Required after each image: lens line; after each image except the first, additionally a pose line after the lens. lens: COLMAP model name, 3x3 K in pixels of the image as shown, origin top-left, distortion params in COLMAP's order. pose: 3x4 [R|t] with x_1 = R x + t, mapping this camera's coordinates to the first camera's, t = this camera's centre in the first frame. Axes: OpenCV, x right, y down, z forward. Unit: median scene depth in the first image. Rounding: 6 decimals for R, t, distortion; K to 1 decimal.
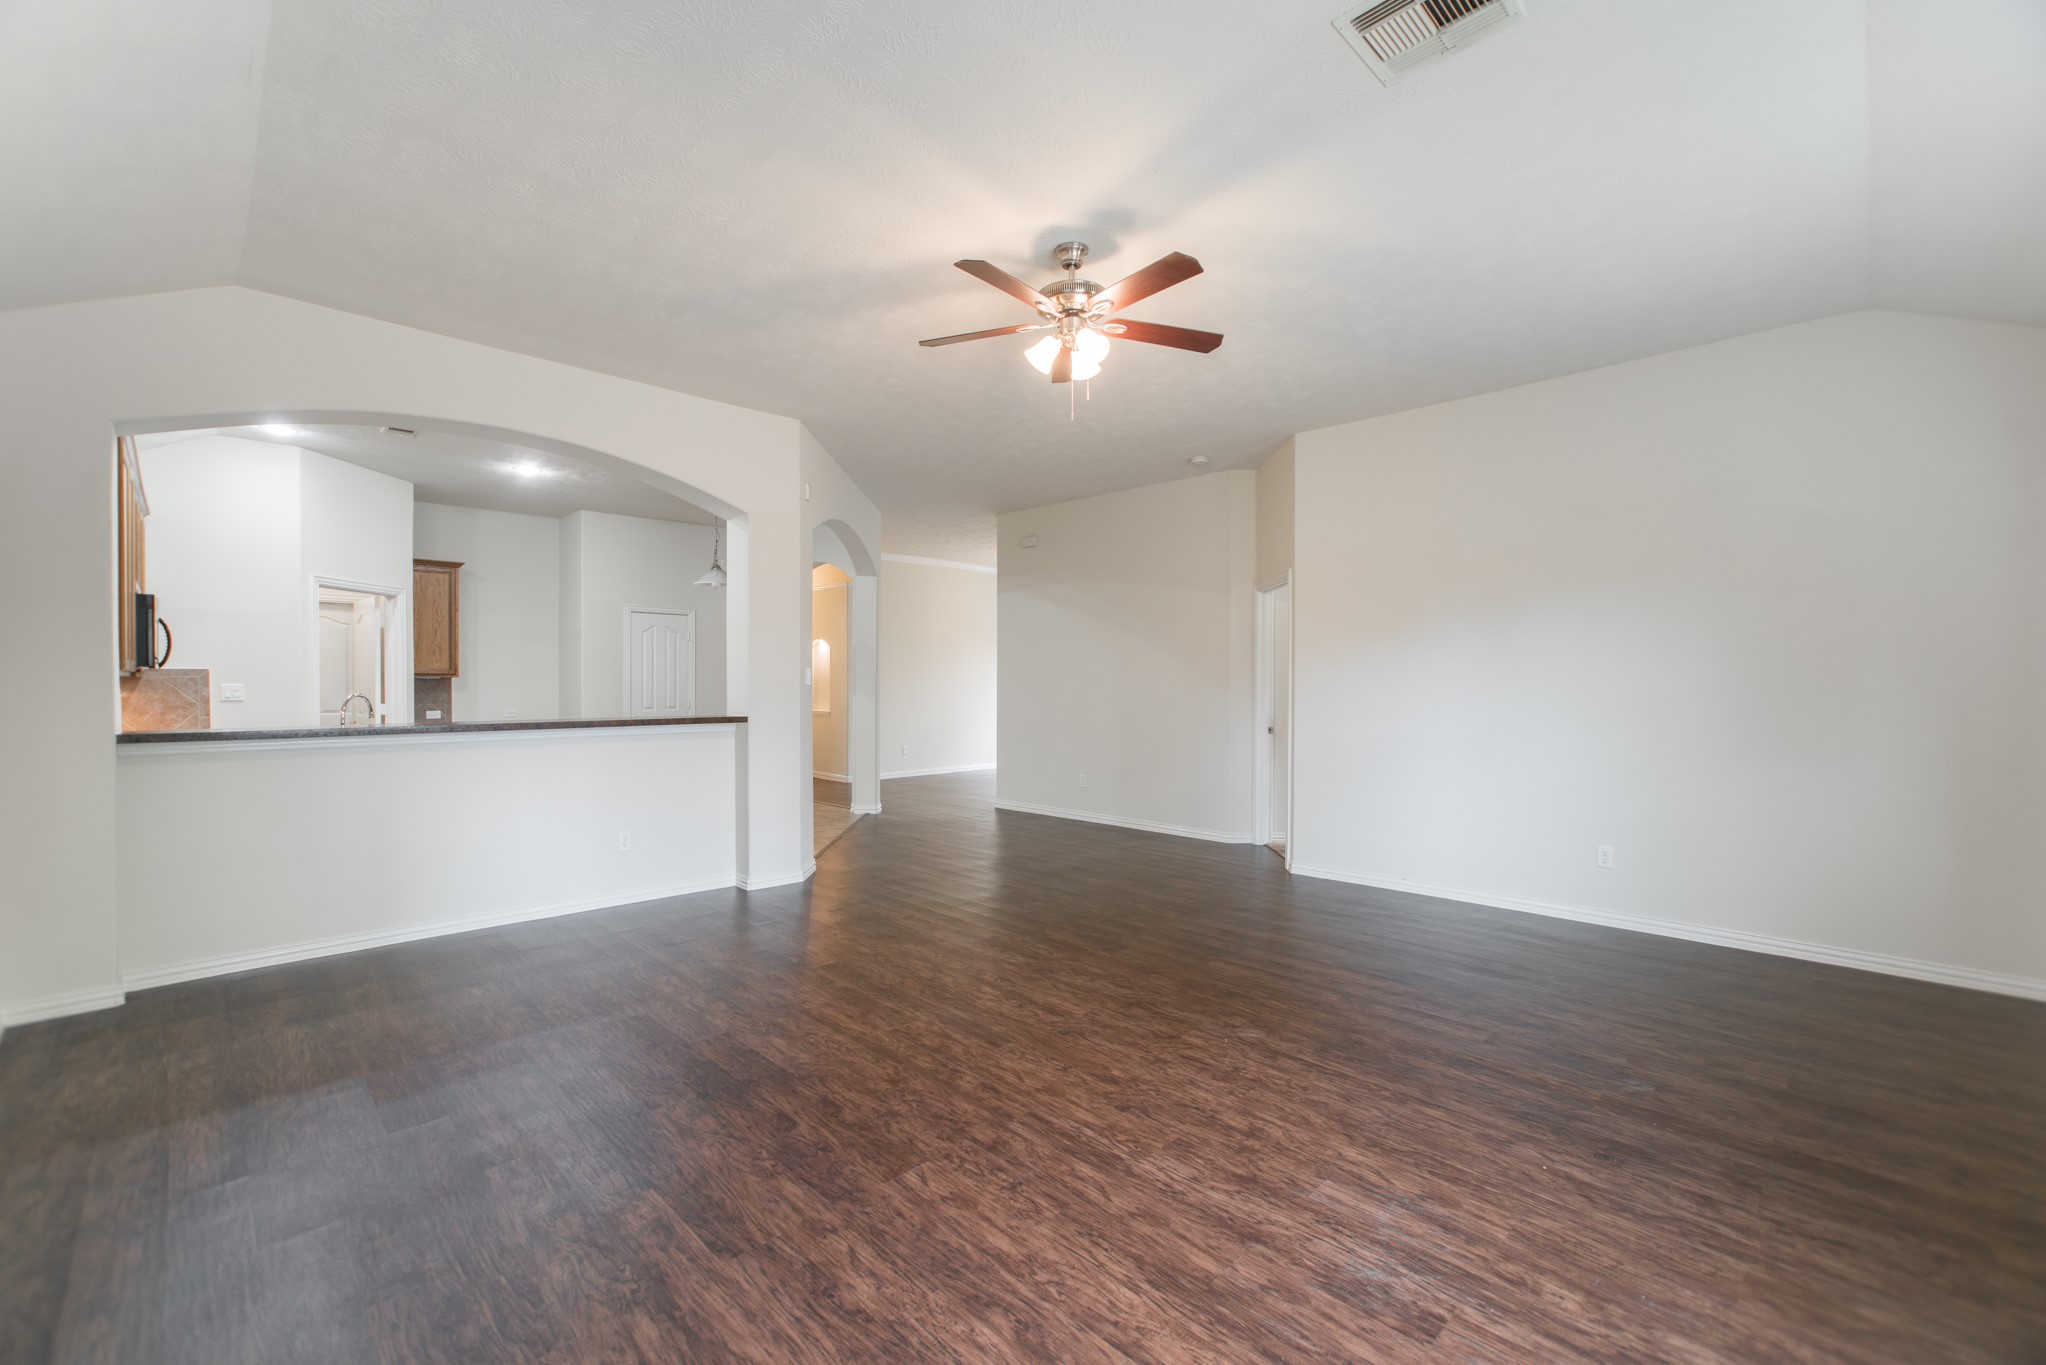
lens RADIAL K [[865.0, 0, 1023.0], [0, 865.0, 682.5], [0, 0, 1]] dist [-0.027618, 0.020554]
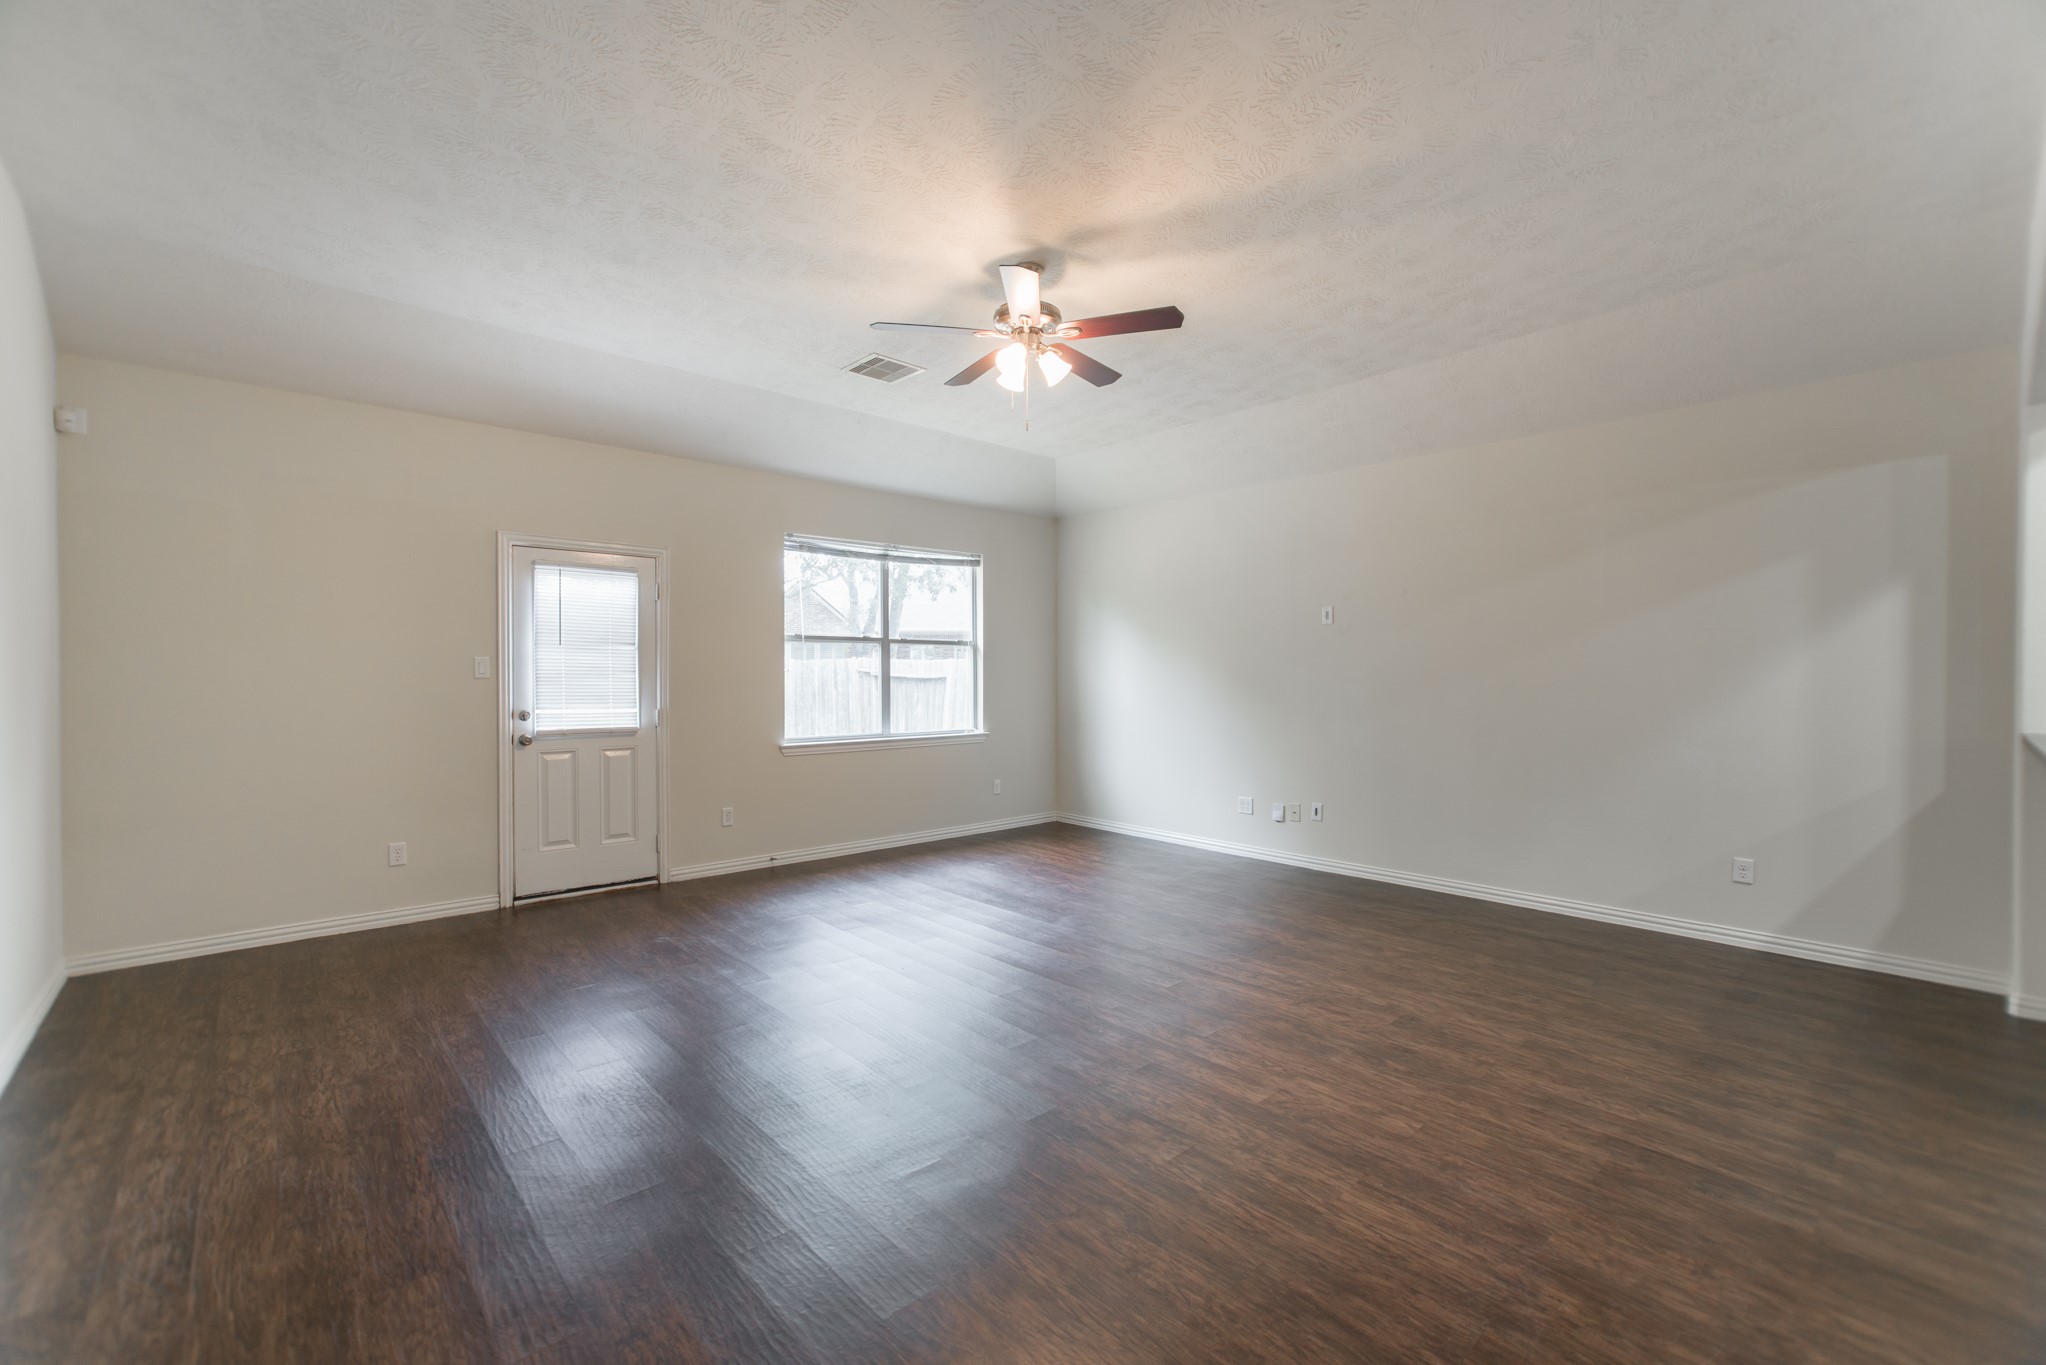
lens RADIAL K [[869.3, 0, 1017.8], [0, 869.3, 674.2], [0, 0, 1]] dist [-0.038876, 0.029435]
pose [[-0.997903, -0.003569, 0.064625, -0.000725], [-0.003602, 0.999993, -0.000393, -0.002462], [-0.064623, -0.000625, -0.997910, 2.567224]]
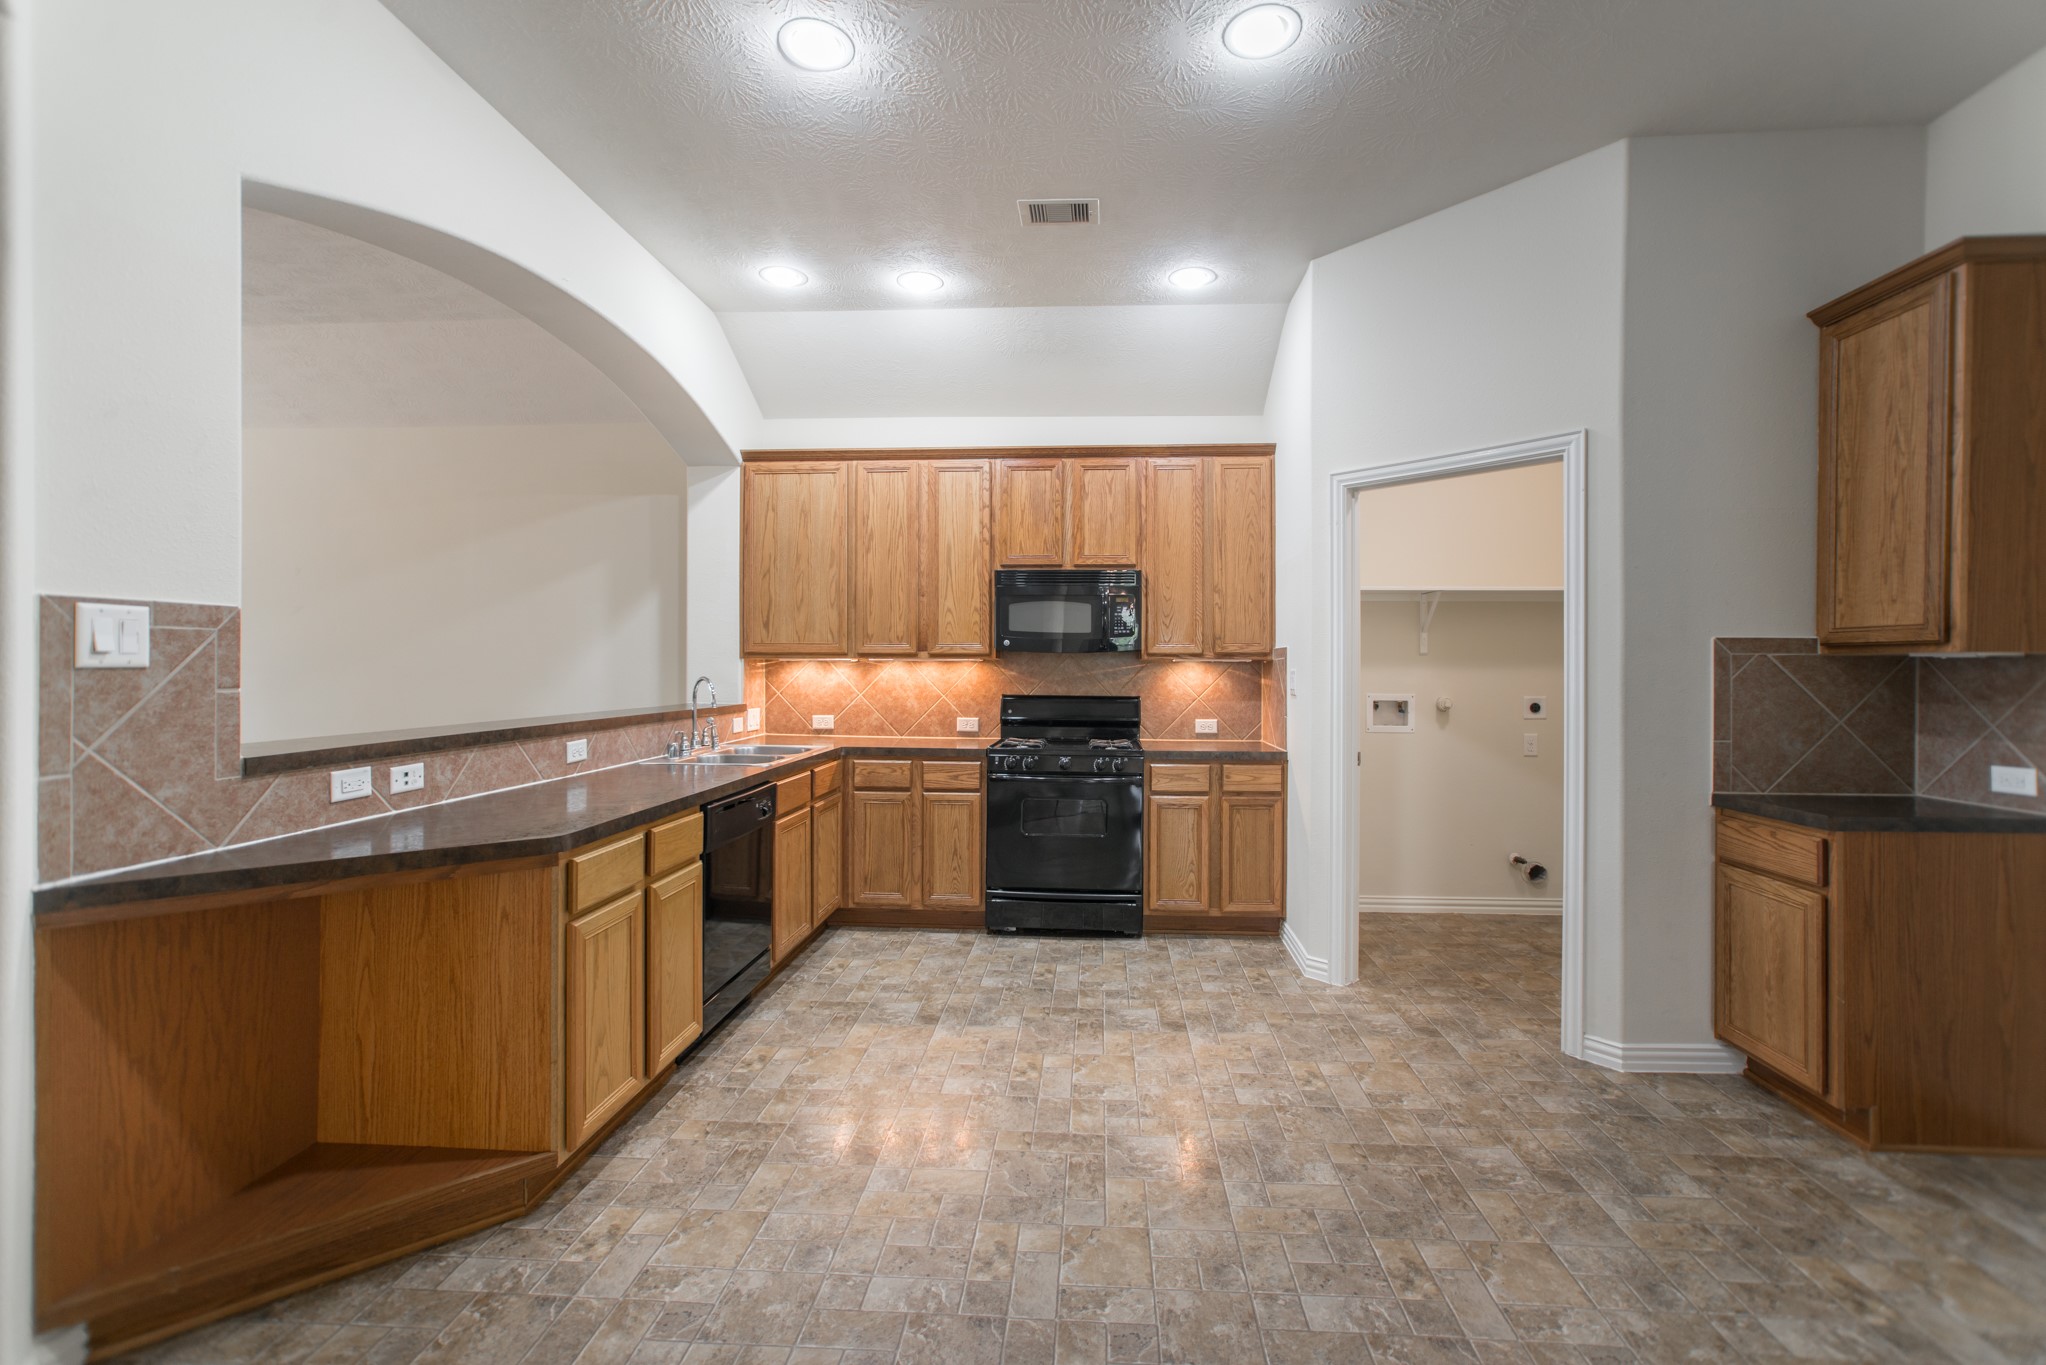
lens RADIAL K [[893.0, 0, 1045.5], [0, 893.0, 668.6], [0, 0, 1]] dist [-0.029327, 0.024515]
pose [[-0.757399, -0.001673, -0.652950, -0.728519], [-0.004473, 0.999987, 0.002626, 0.002270], [0.652937, 0.004910, -0.757396, 2.993205]]
